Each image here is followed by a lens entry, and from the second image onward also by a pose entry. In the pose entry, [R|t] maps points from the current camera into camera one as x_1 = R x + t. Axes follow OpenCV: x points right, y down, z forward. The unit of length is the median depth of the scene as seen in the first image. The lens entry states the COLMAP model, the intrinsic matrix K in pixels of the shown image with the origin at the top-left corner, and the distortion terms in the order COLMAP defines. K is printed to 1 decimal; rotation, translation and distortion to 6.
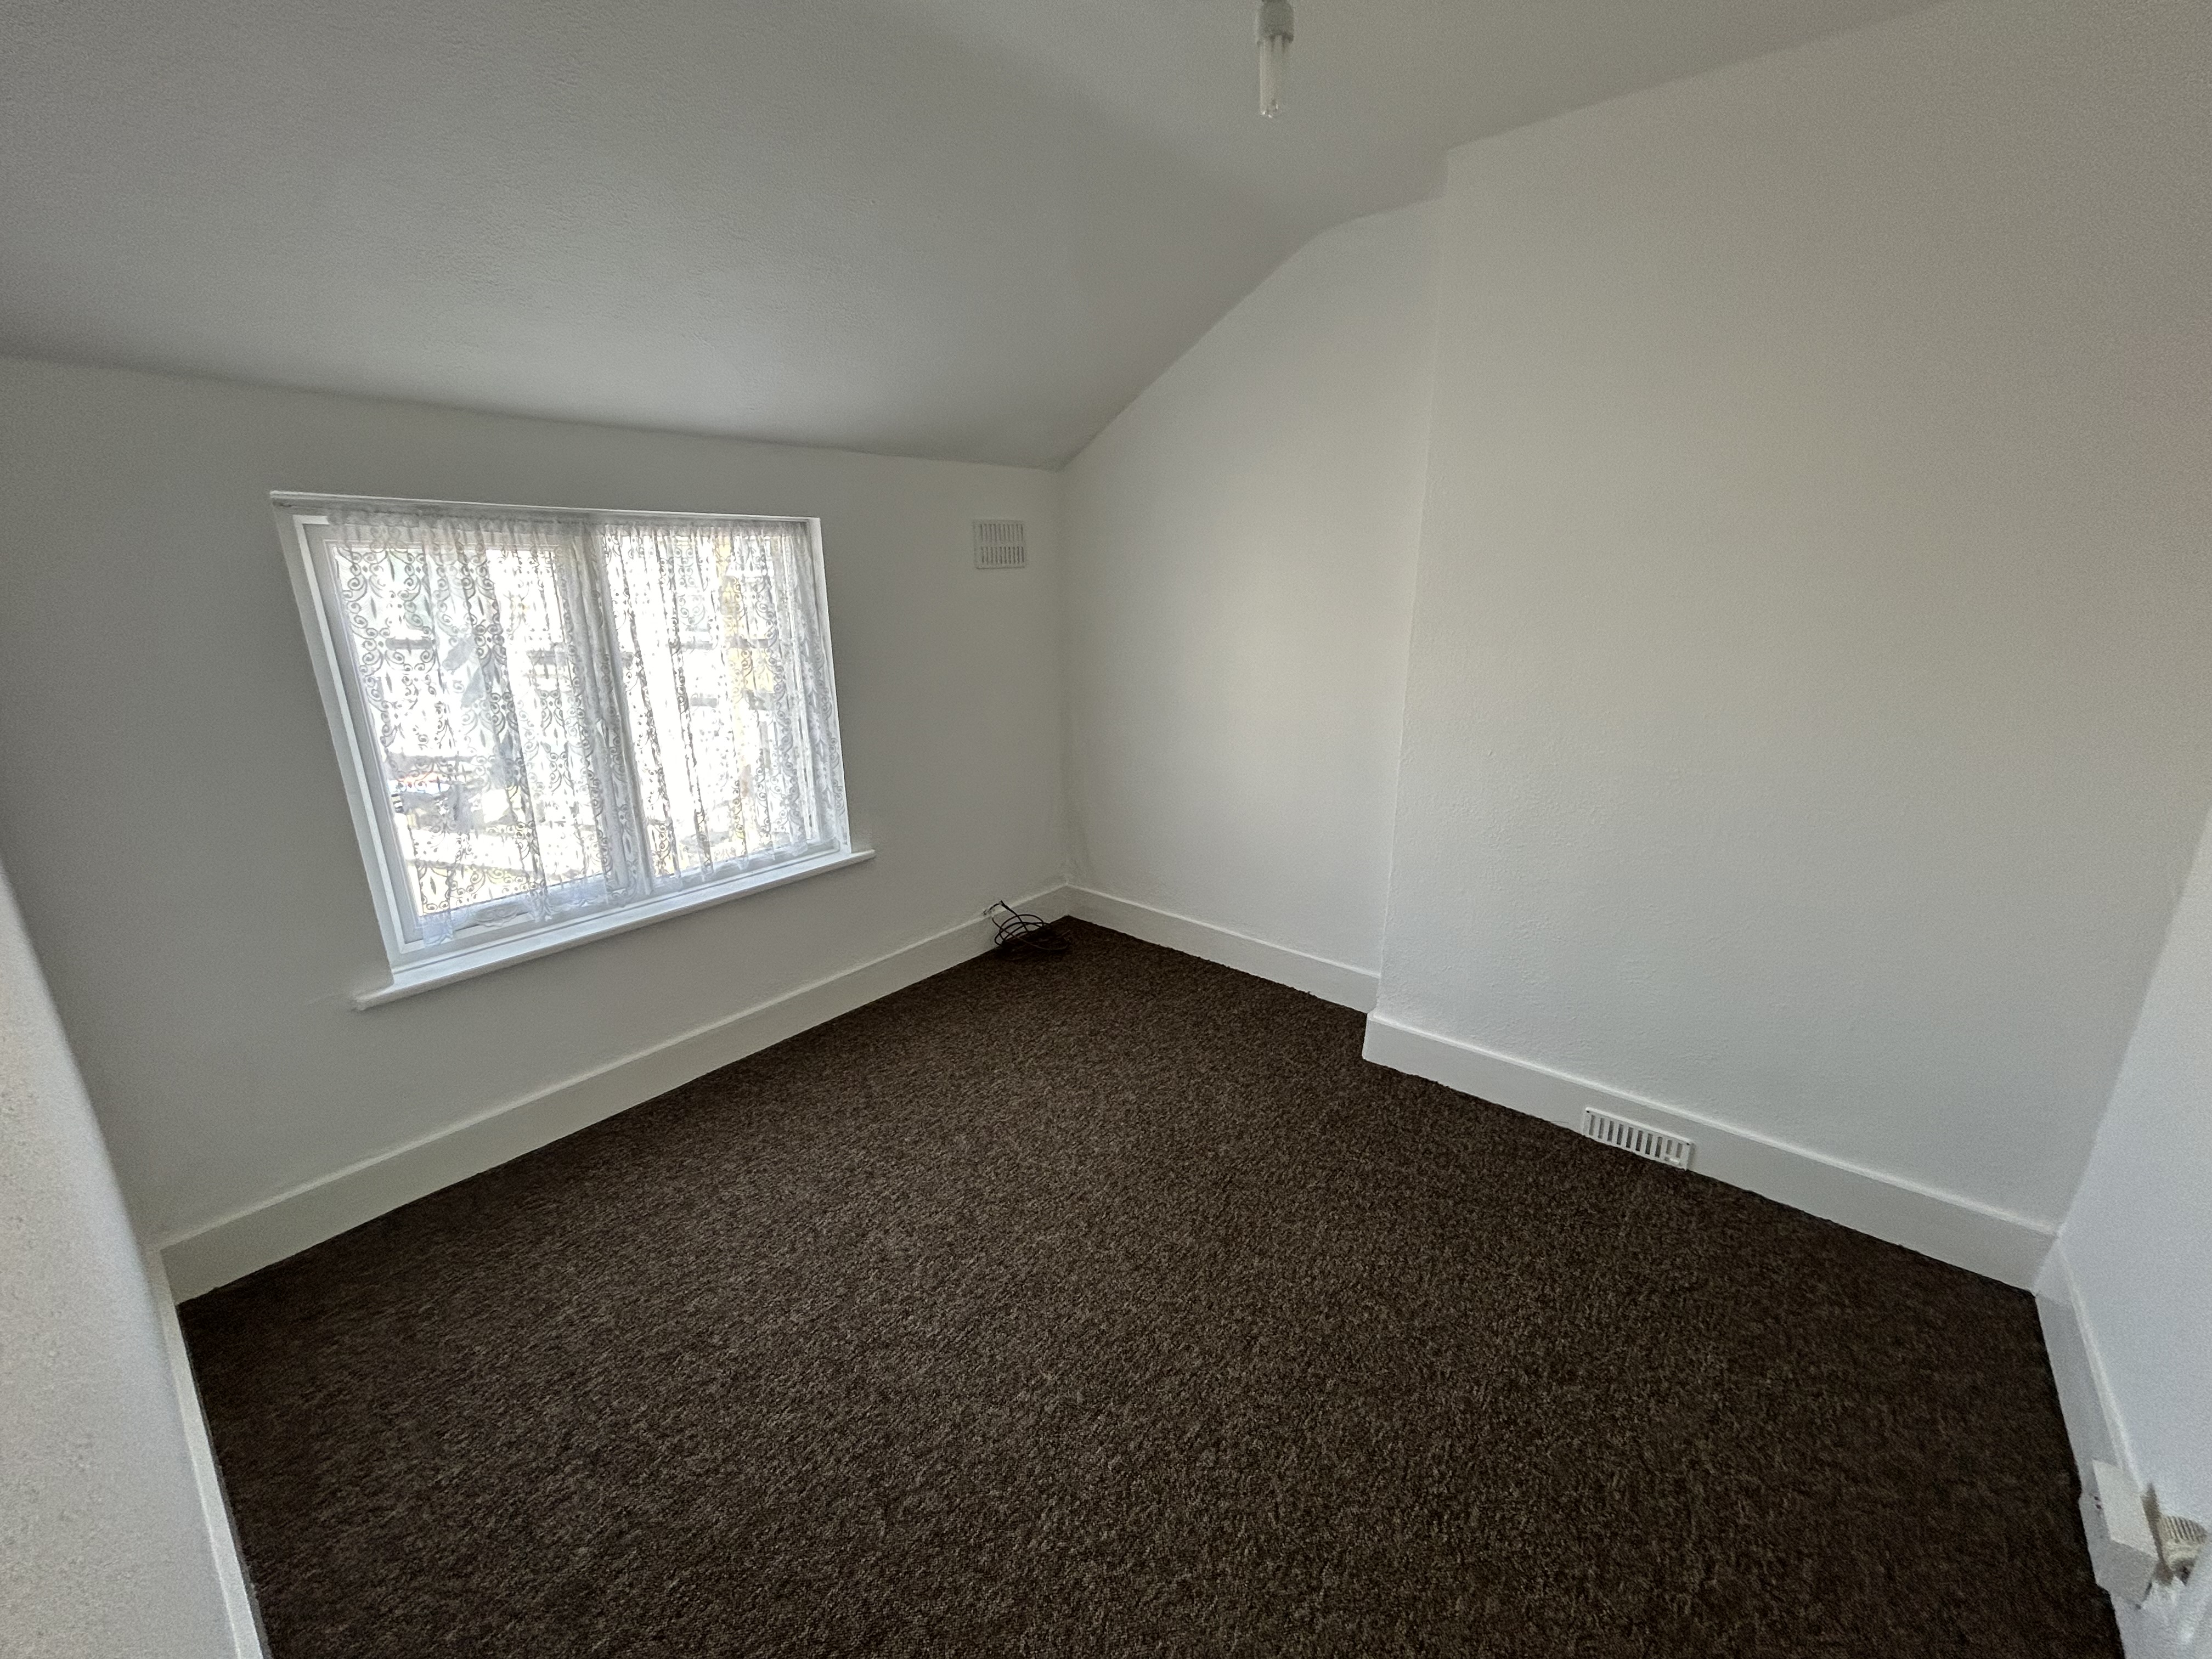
lens RADIAL K [[896.5, 0, 1117.9], [0, 896.5, 833.9], [0, 0, 1]] dist [0.000525, 0.000768]
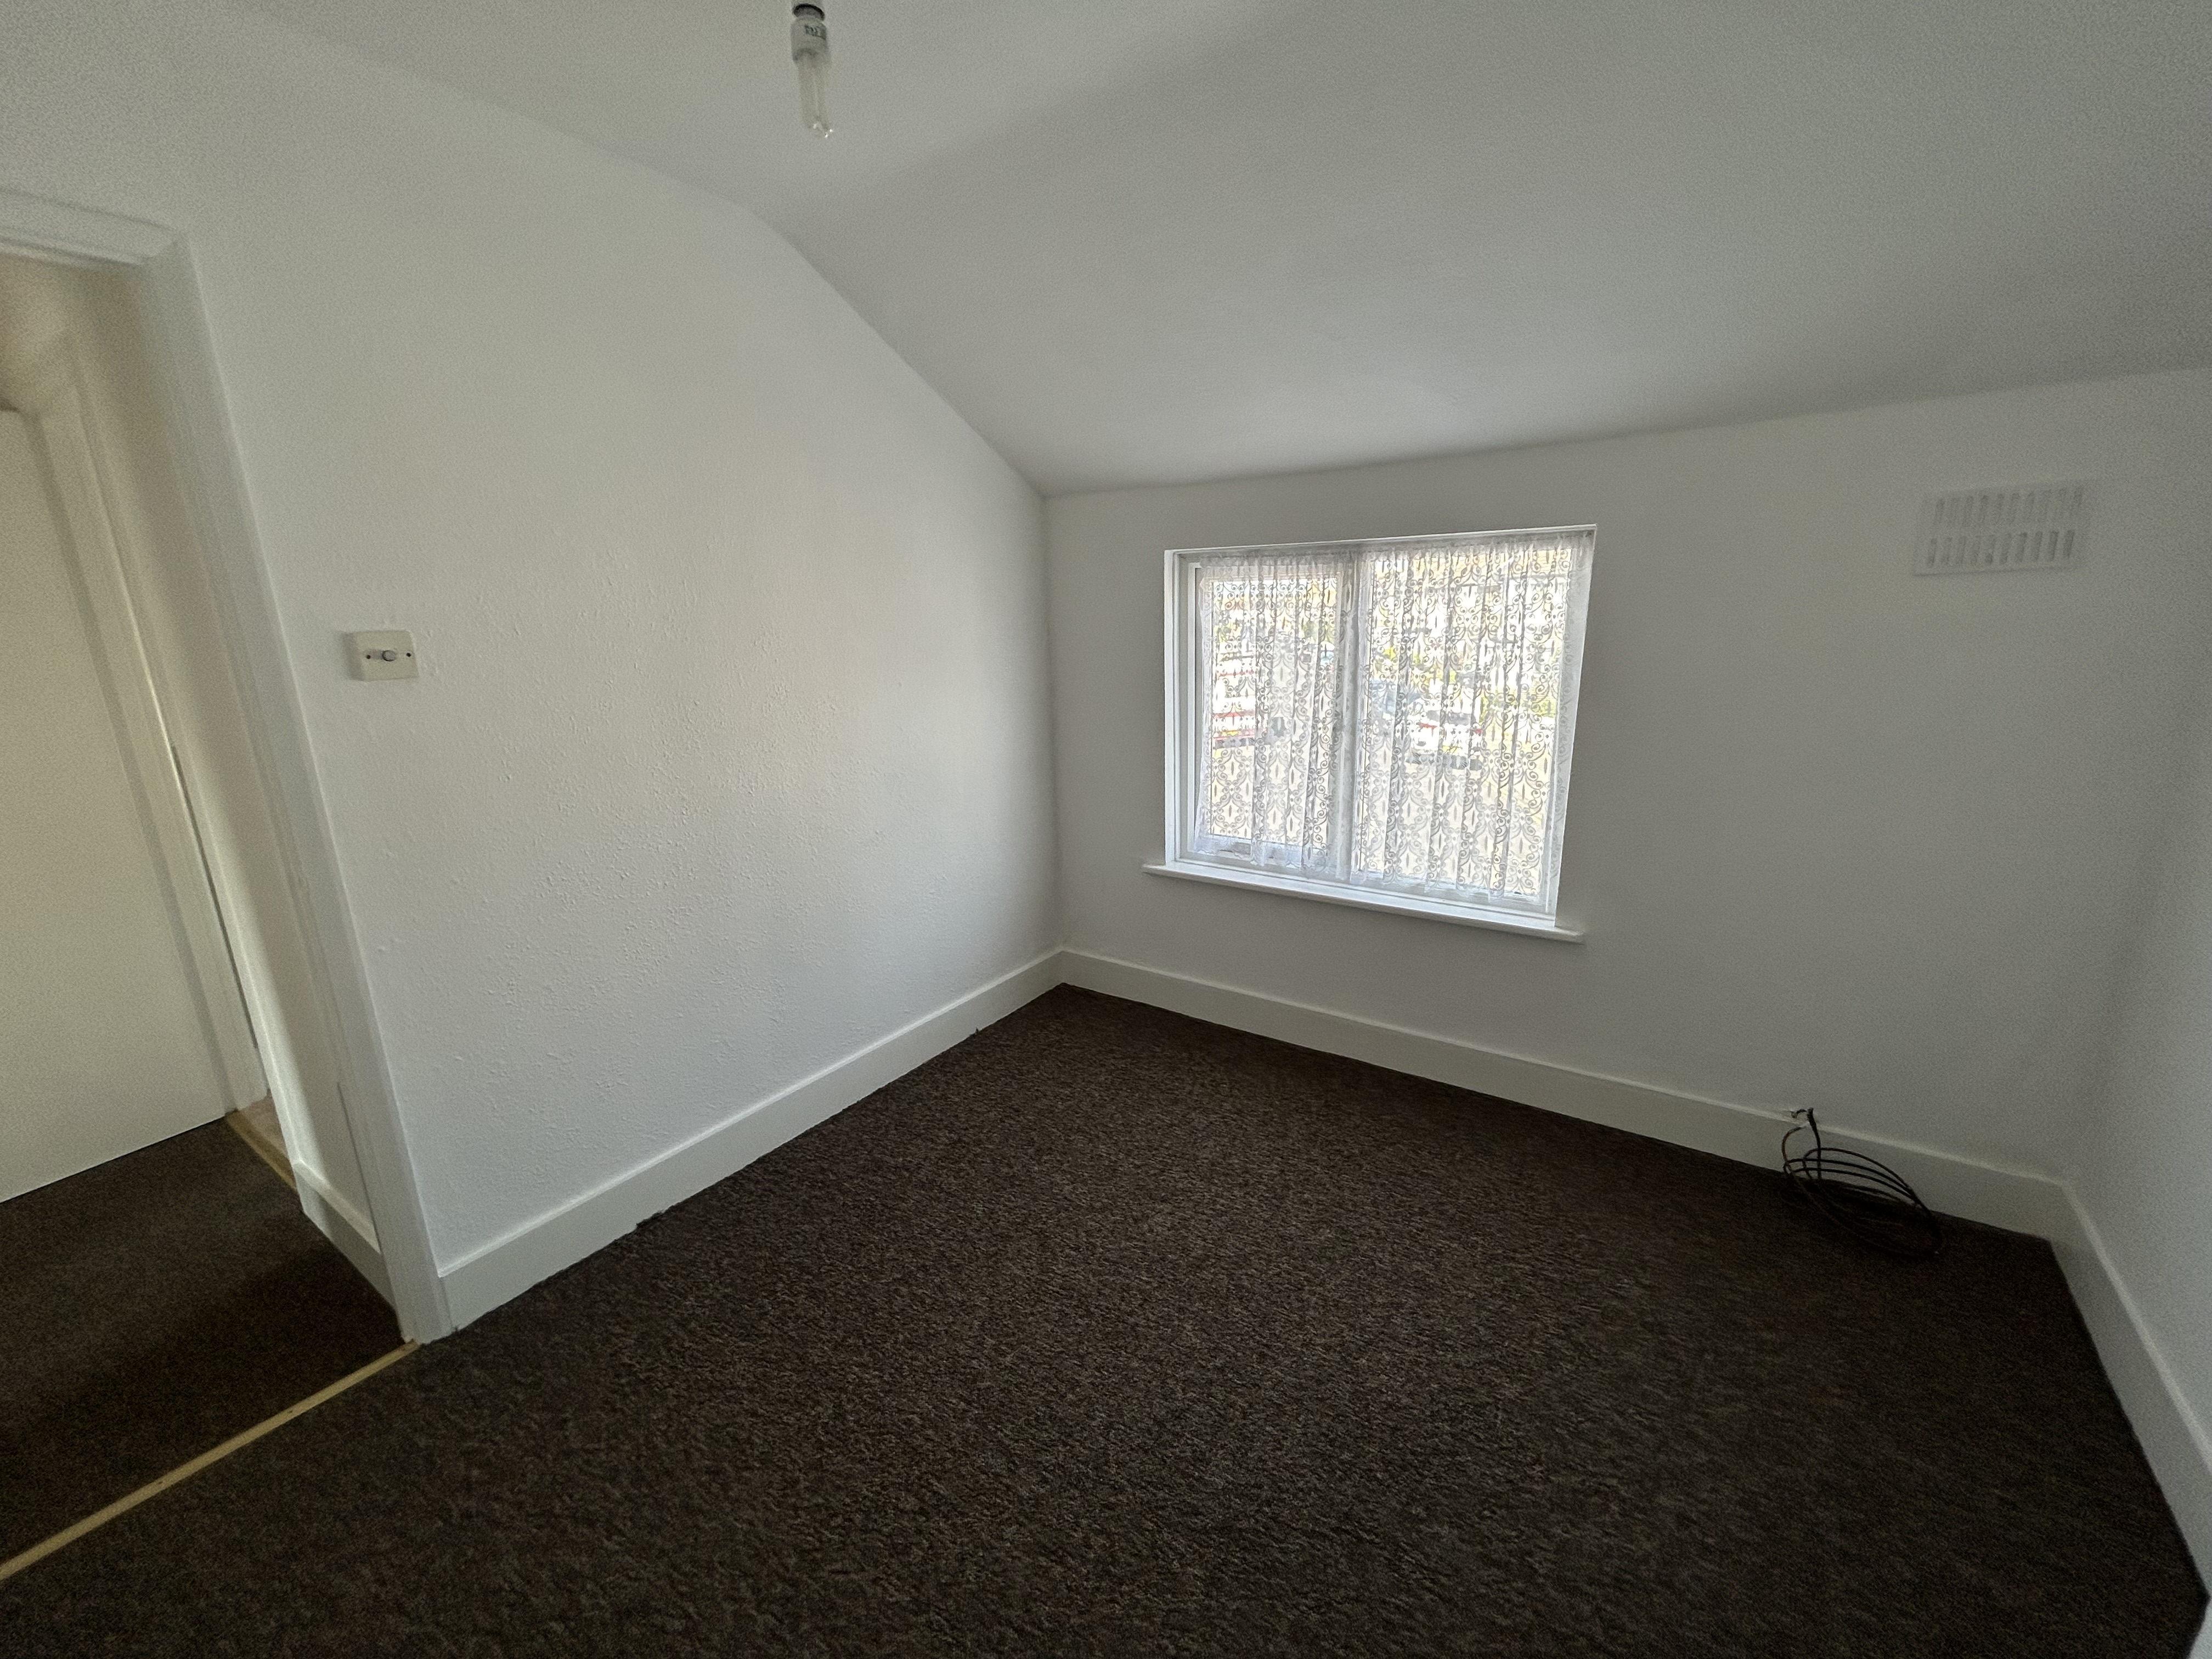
lens RADIAL K [[896.5, 0, 1095.5], [0, 896.5, 839.6], [0, 0, 1]] dist [0.000525, 0.000768]
pose [[0.074934, 0.253819, -0.964345, 0.708587], [-0.259827, 0.938629, 0.226861, -0.208239], [0.962743, 0.233563, 0.136284, 0.724788]]
